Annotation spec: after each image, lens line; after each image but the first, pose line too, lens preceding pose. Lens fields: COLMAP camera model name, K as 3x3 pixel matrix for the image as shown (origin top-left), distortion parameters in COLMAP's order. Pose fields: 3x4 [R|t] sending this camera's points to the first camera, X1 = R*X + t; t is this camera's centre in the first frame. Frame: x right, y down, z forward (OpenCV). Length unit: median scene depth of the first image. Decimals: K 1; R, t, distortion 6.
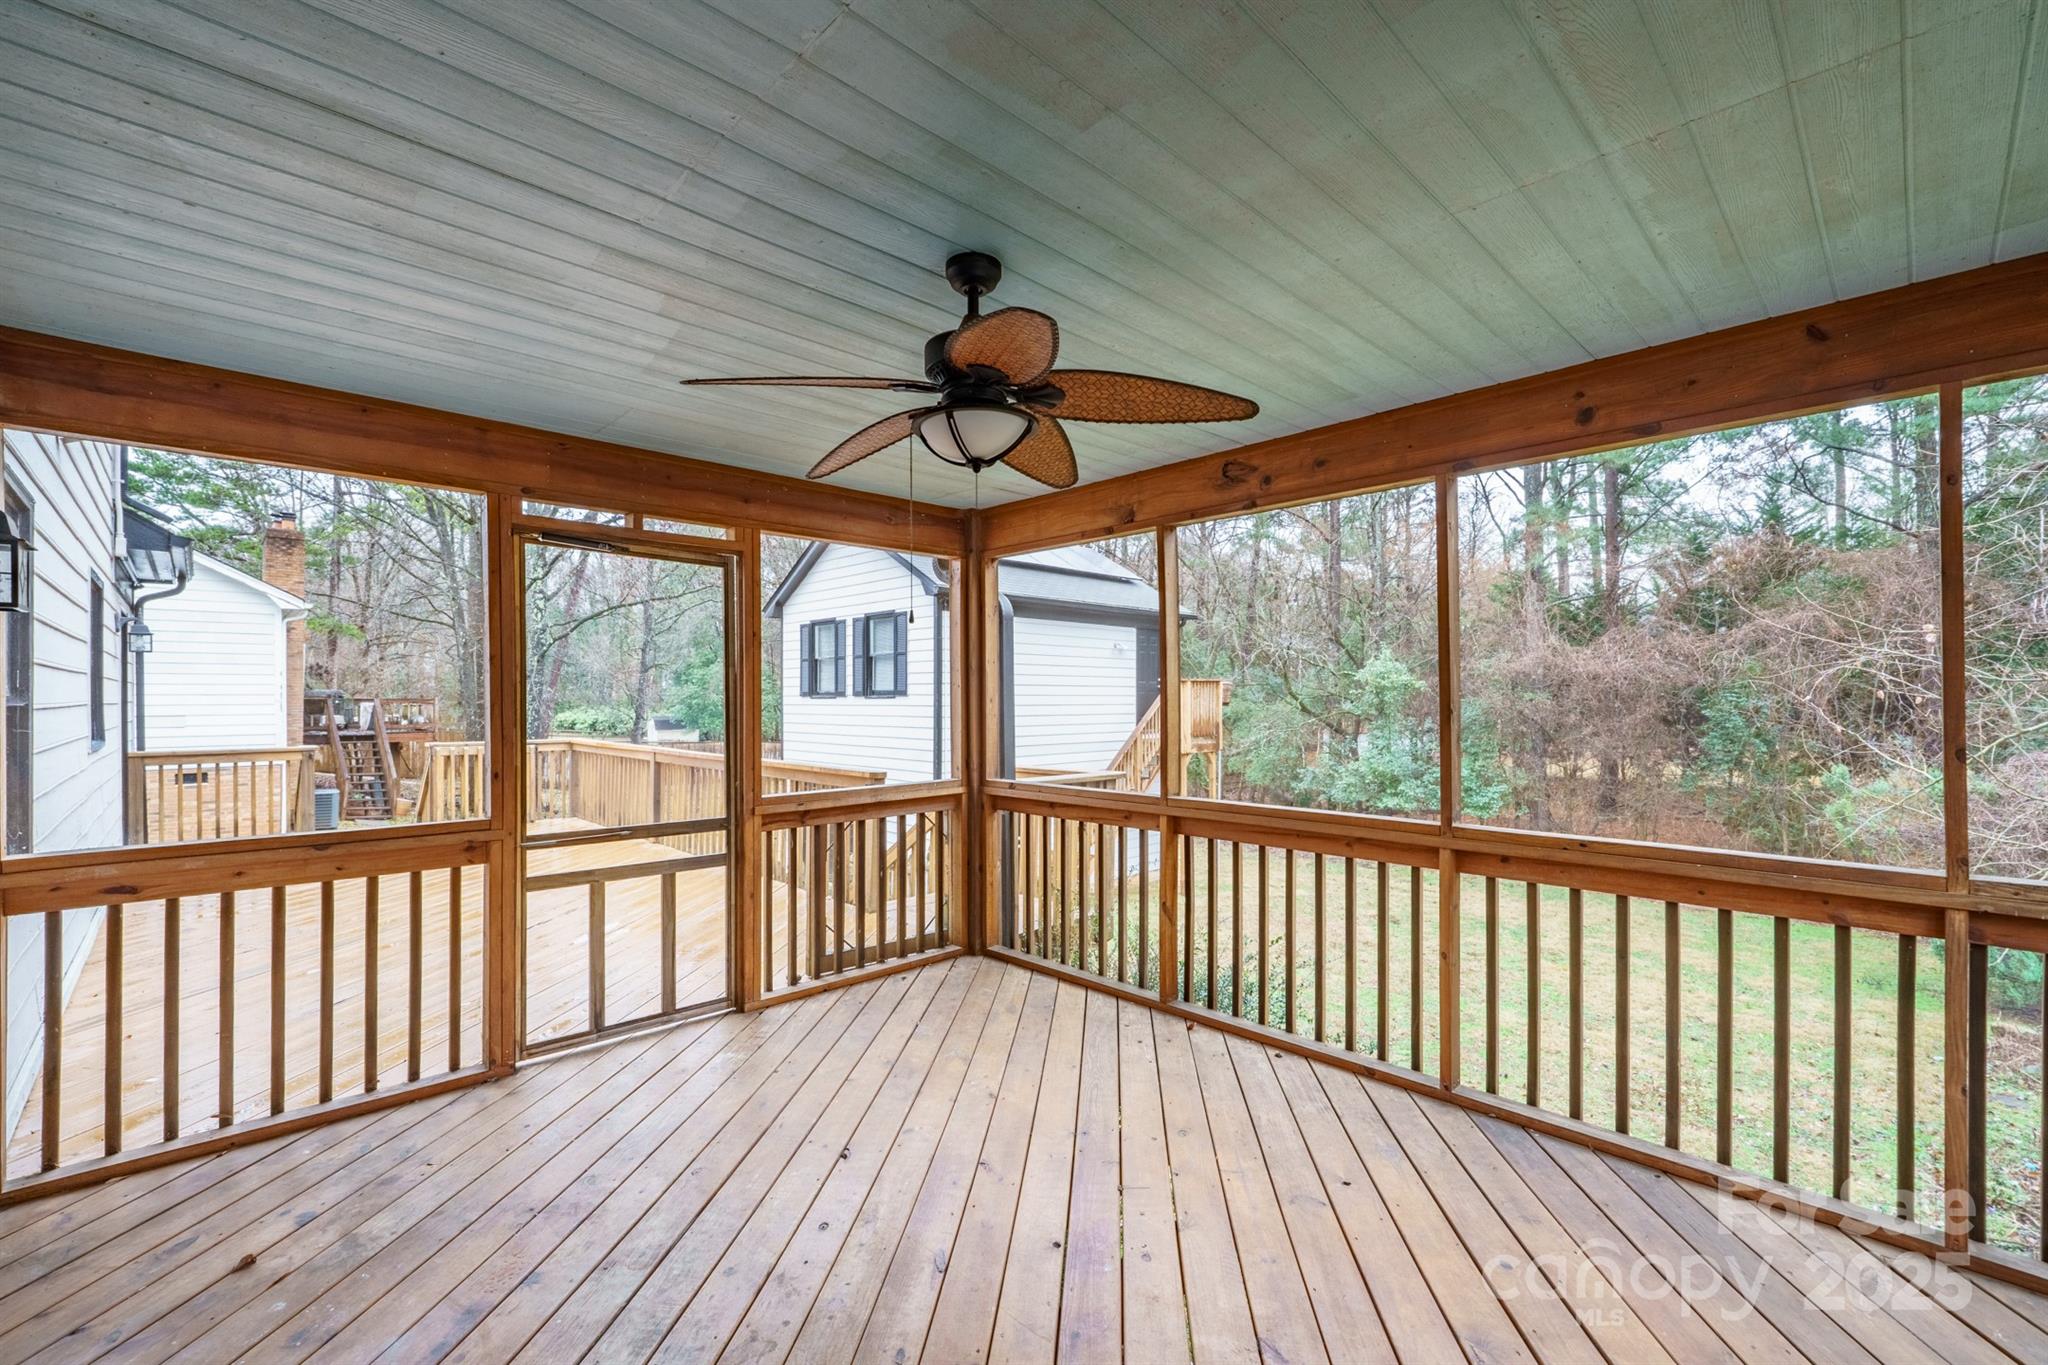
lens RADIAL K [[859.1, 0, 1038.3], [0, 859.1, 699.1], [0, 0, 1]] dist [-0.007751, 0.000403]
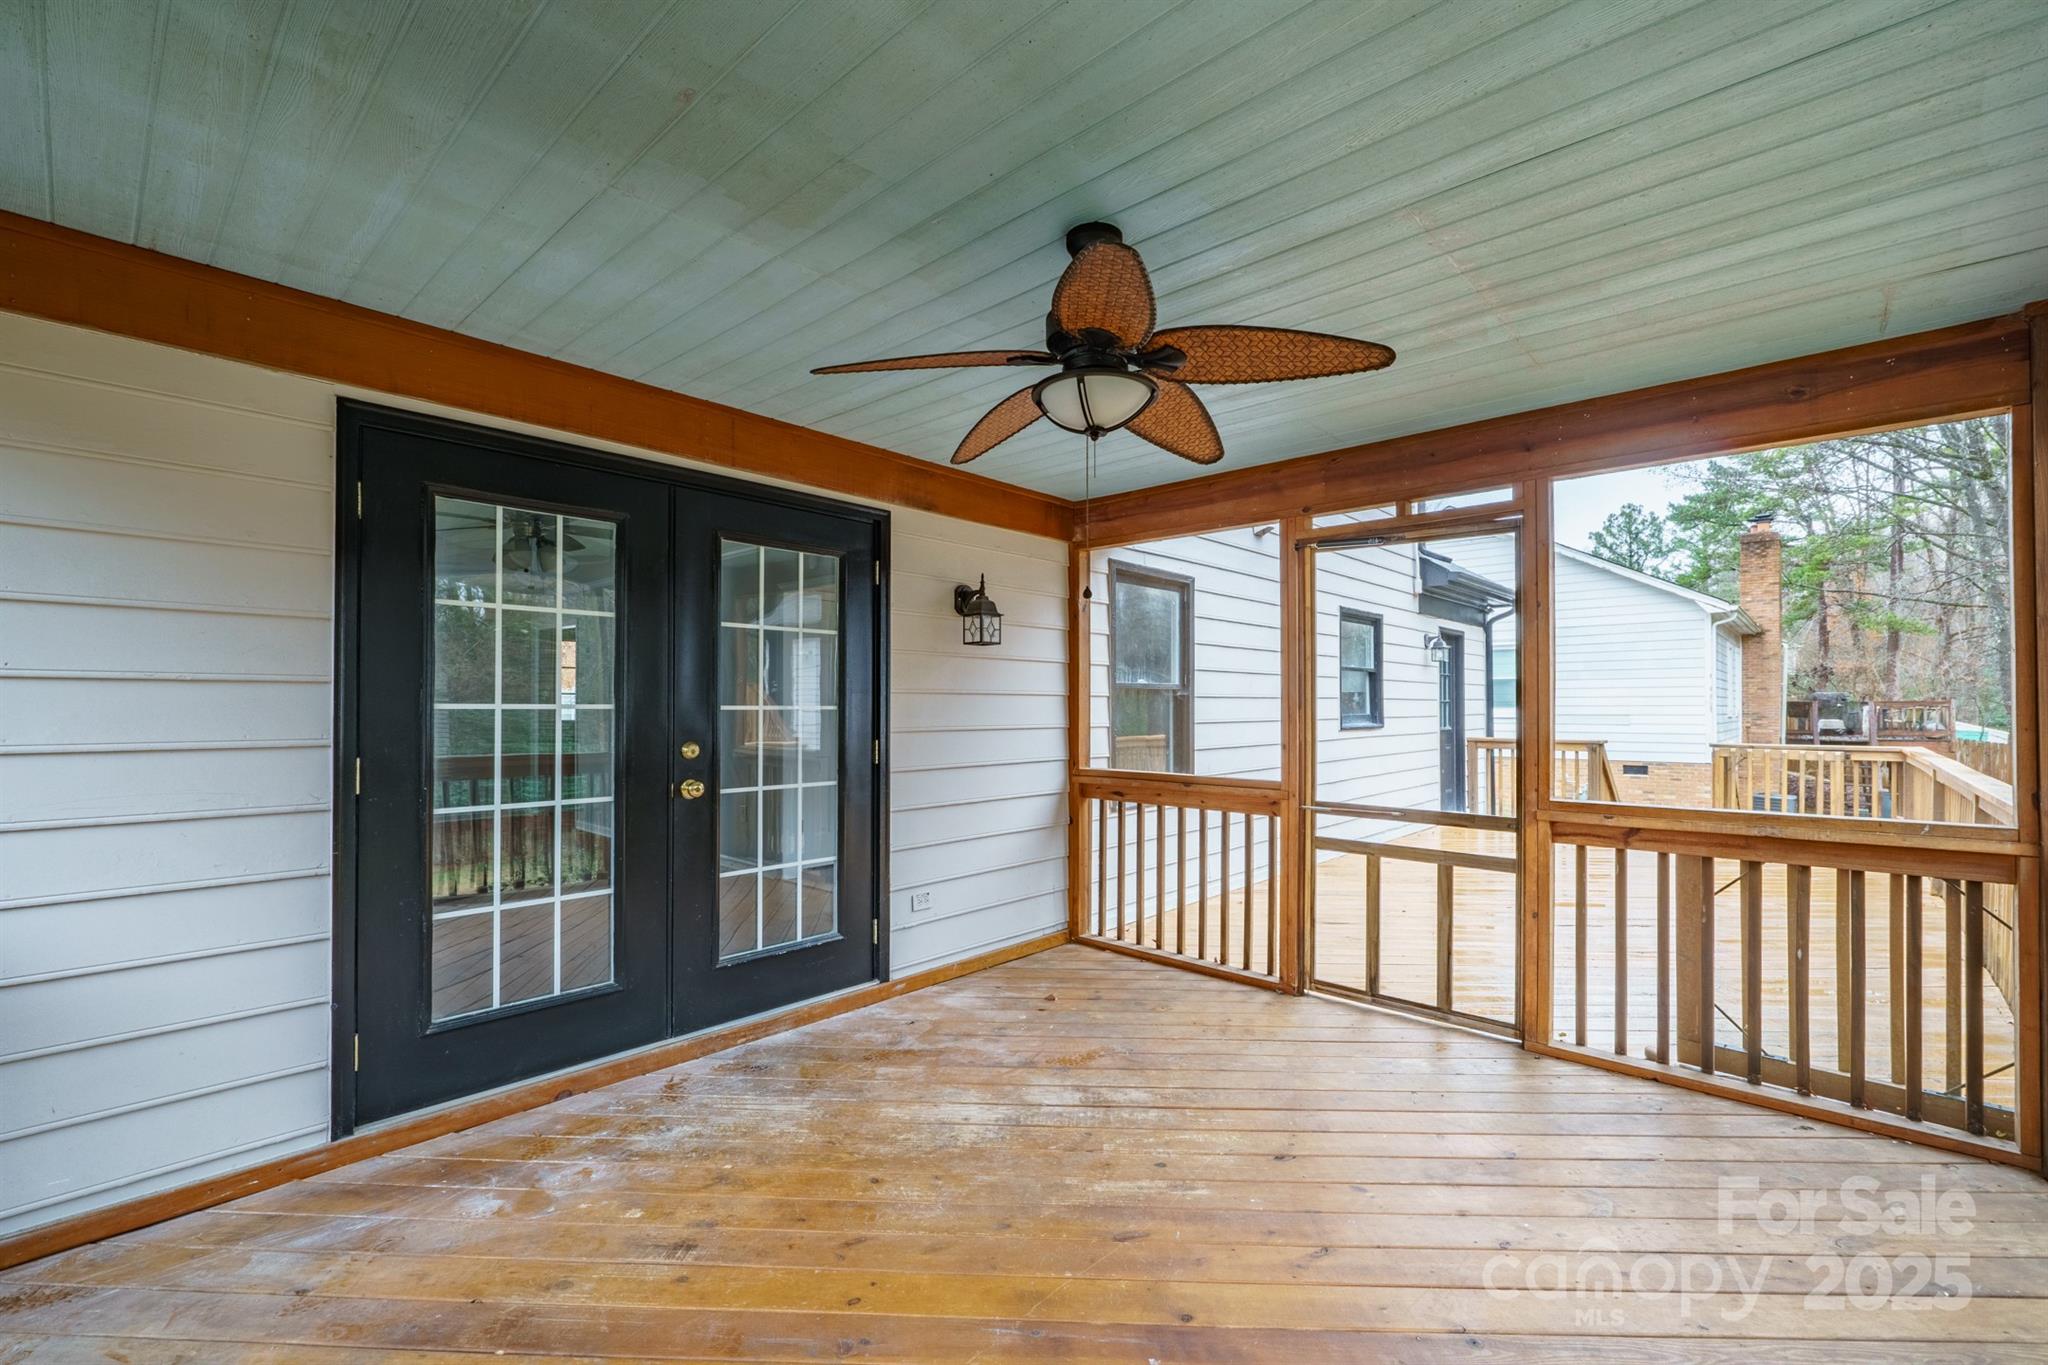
lens RADIAL K [[859.1, 0, 1039.4], [0, 859.1, 683.0], [0, 0, 1]] dist [-0.007751, 0.000403]
pose [[0.081301, -0.007375, -0.996662, 0.499407], [0.009401, 0.999934, -0.006633, 0.001918], [0.996645, -0.008830, 0.081365, 0.482167]]
